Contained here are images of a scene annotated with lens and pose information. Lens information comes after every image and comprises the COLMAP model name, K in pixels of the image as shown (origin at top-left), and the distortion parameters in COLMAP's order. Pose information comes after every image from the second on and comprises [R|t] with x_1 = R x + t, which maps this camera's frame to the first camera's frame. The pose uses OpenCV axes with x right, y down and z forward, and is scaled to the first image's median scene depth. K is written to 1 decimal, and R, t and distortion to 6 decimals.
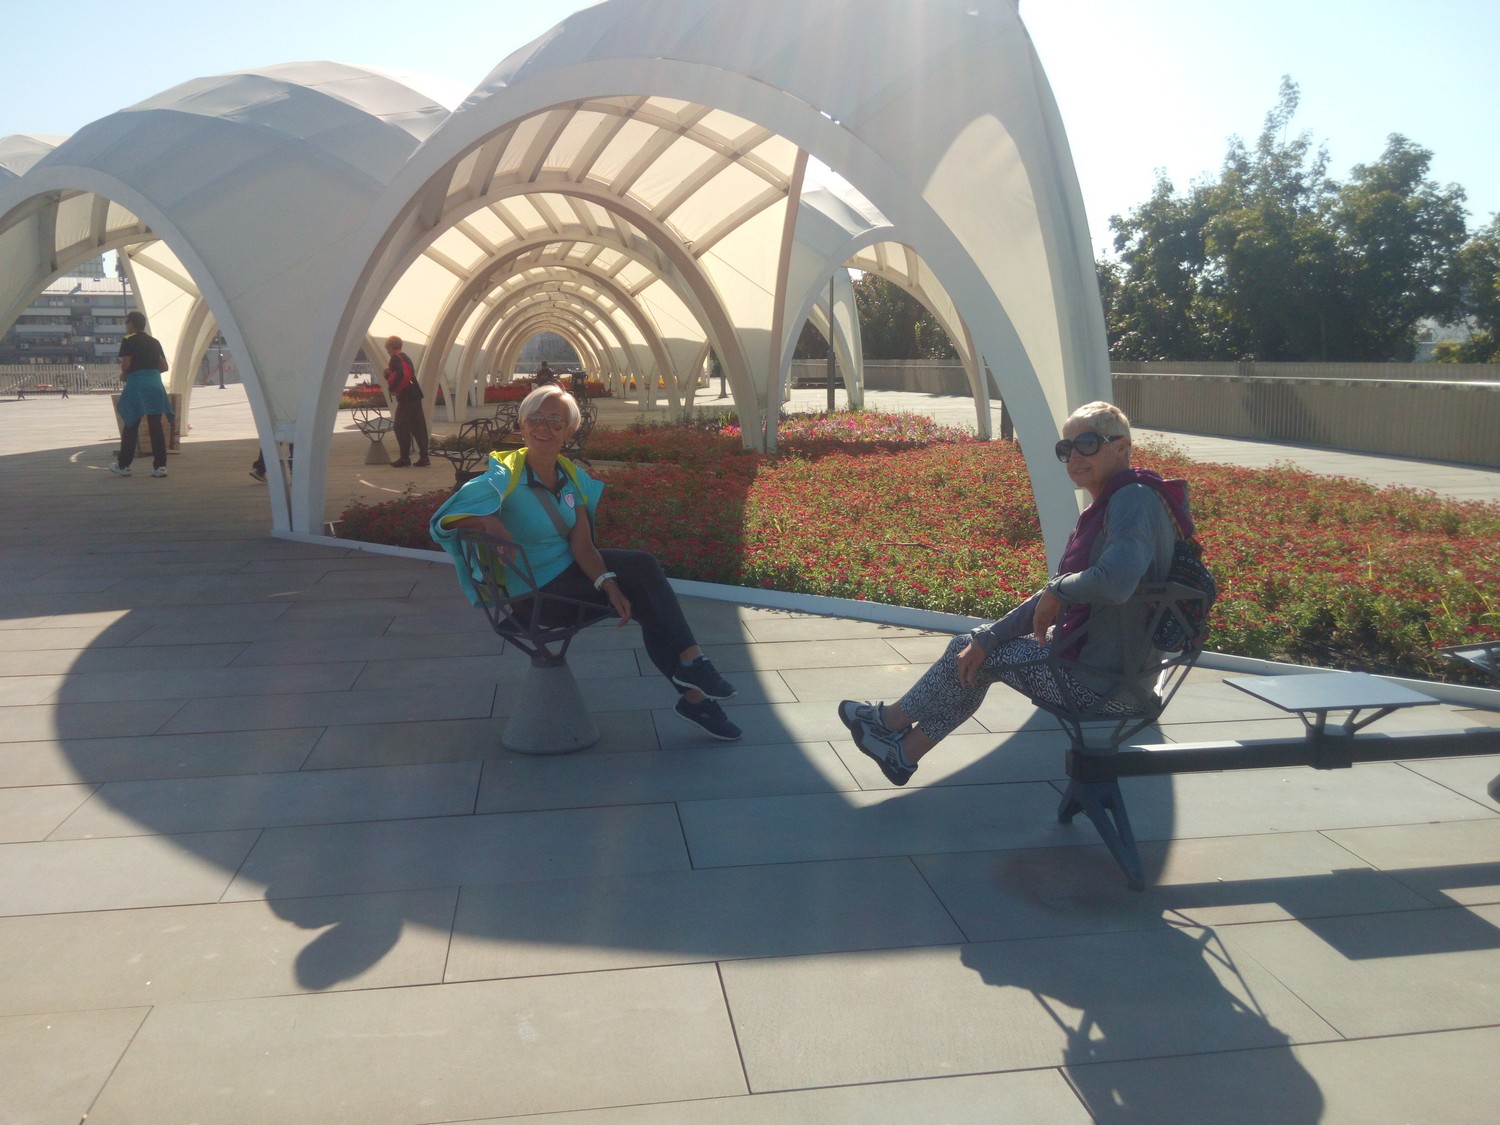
lens RADIAL K [[1265.9, 0, 750.0], [0, 1265.9, 562.5], [0, 0, 1]] dist [0.149008, -0.266854]
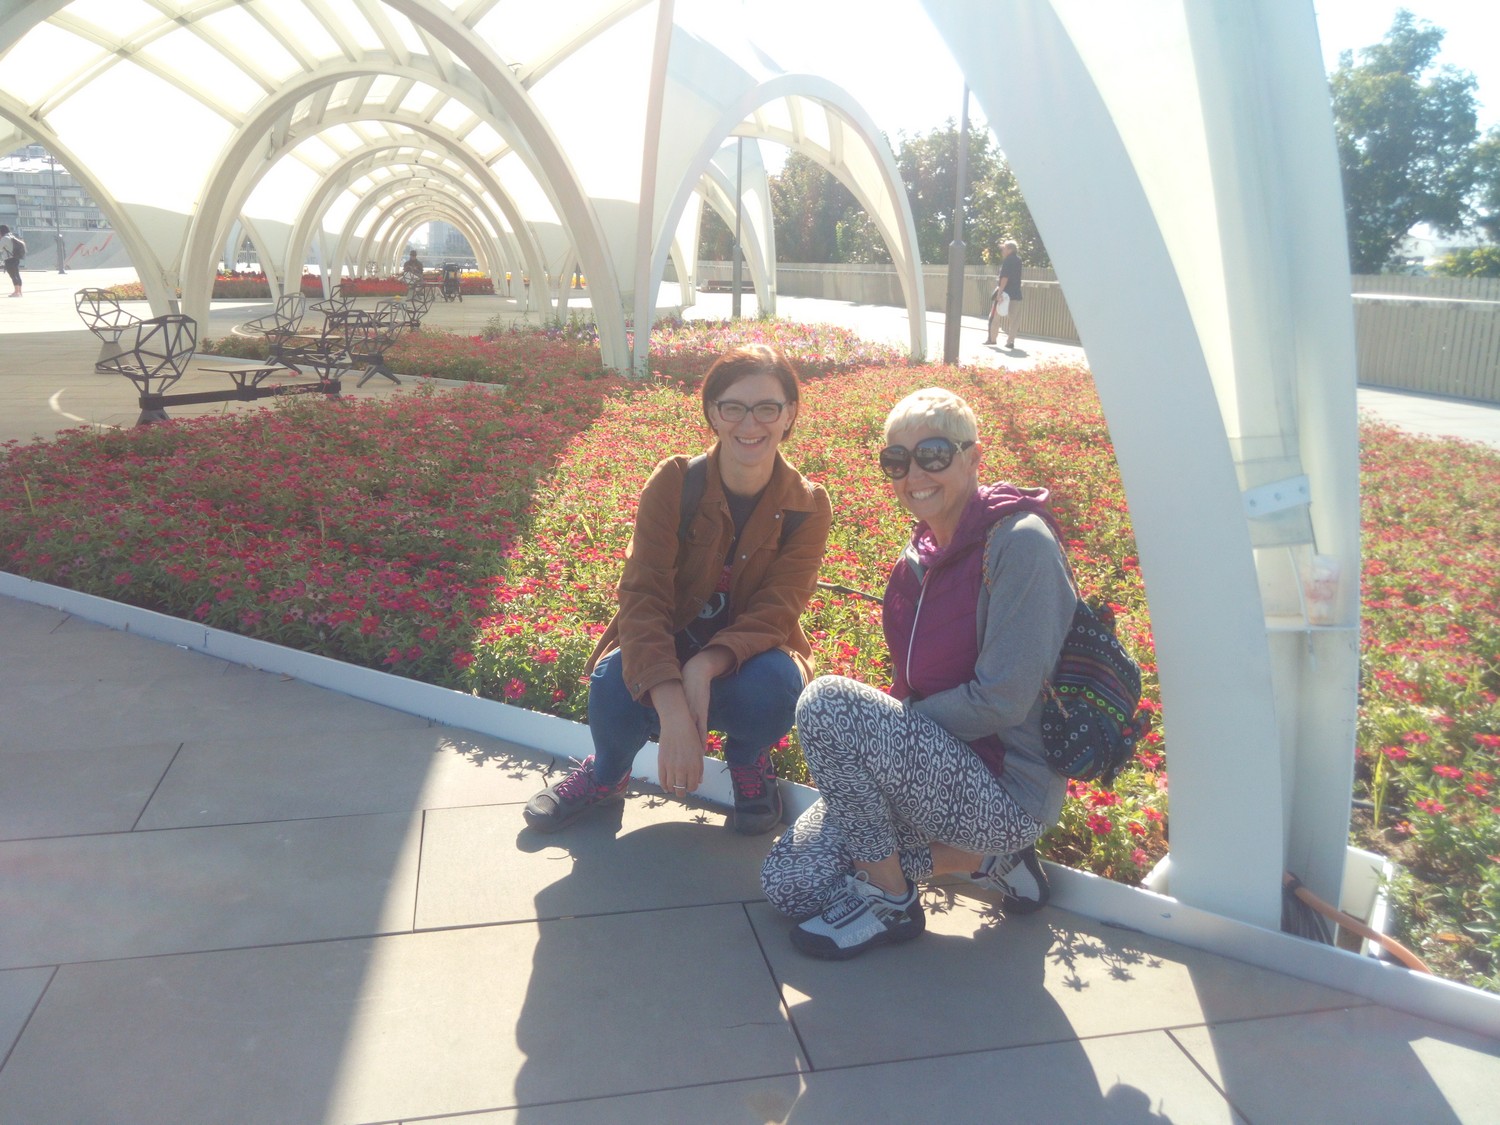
lens RADIAL K [[1265.9, 0, 750.0], [0, 1265.9, 562.5], [0, 0, 1]] dist [0.149008, -0.266854]
pose [[0.997641, 0.013737, 0.067262, 0.020866], [-0.018512, 0.997312, 0.070891, -0.020296], [-0.066107, -0.071969, 0.995214, 0.165316]]
